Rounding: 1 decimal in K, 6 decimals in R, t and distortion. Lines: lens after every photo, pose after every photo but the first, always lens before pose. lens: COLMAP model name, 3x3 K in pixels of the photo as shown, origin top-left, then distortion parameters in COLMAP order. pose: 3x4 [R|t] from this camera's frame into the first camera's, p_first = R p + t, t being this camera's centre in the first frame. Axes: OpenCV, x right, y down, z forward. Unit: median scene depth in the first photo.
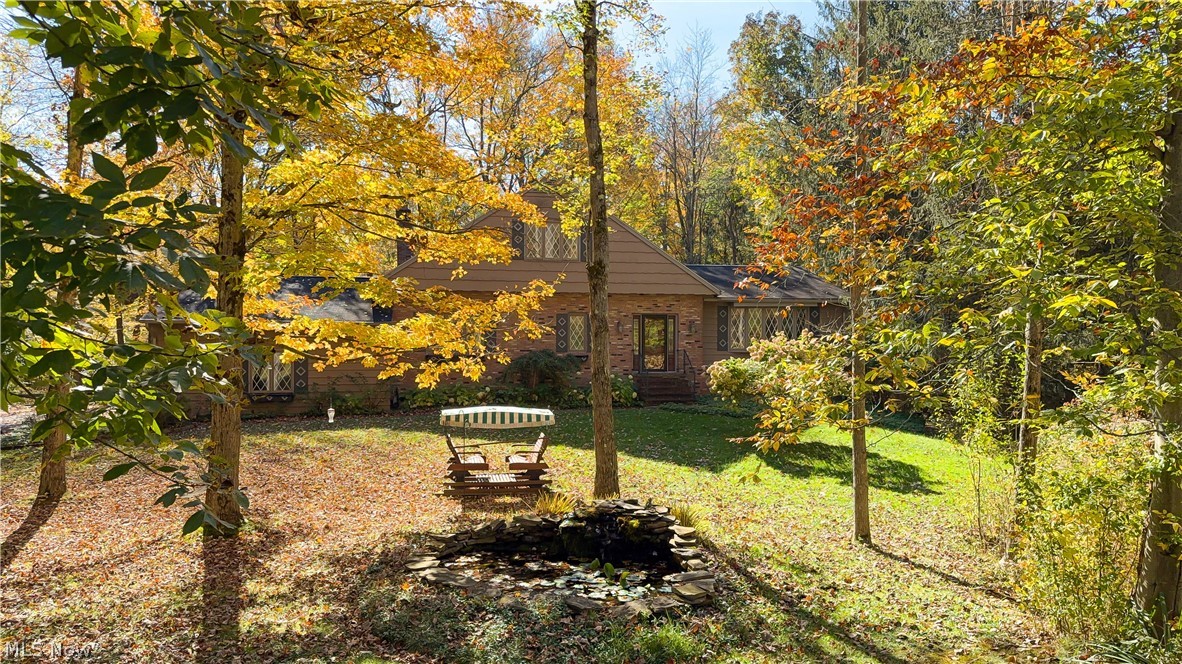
lens RADIAL K [[853.2, 0, 589.4], [0, 853.2, 339.9], [0, 0, 1]] dist [0.248057, -0.622986]
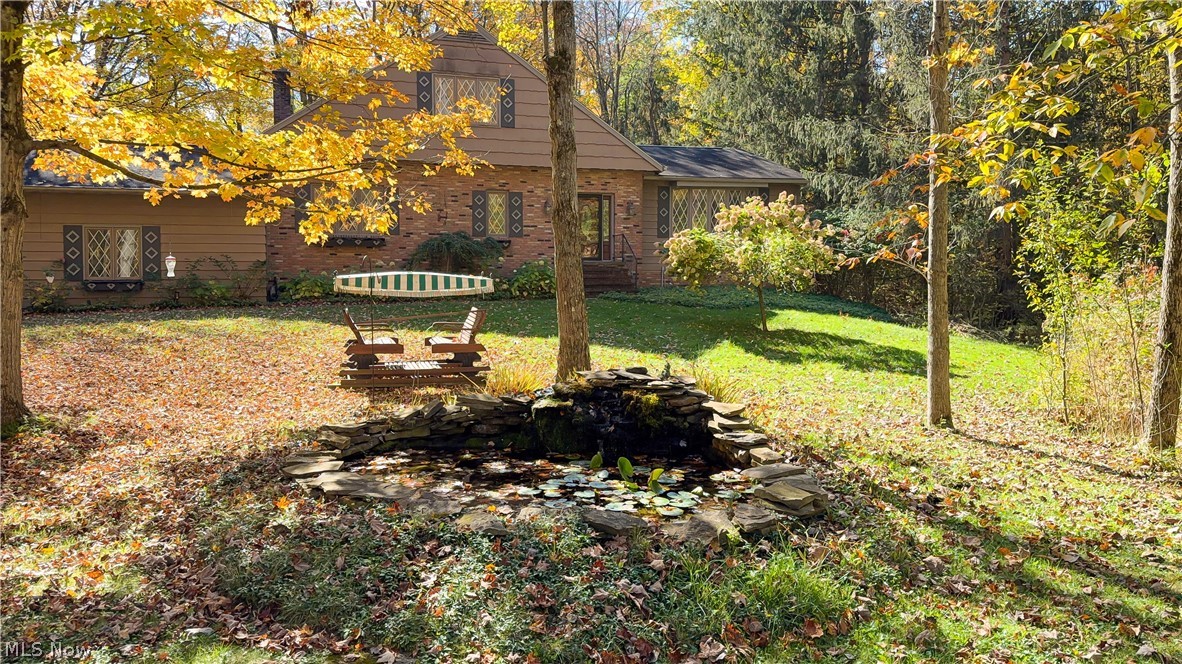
lens RADIAL K [[871.0, 0, 583.1], [0, 871.0, 297.4], [0, 0, 1]] dist [0.139205, -0.217301]
pose [[0.993922, -0.005688, 0.109941, -0.066756], [0.001361, 0.999223, 0.039393, 0.106142], [-0.110080, -0.039004, 0.993157, 0.343840]]
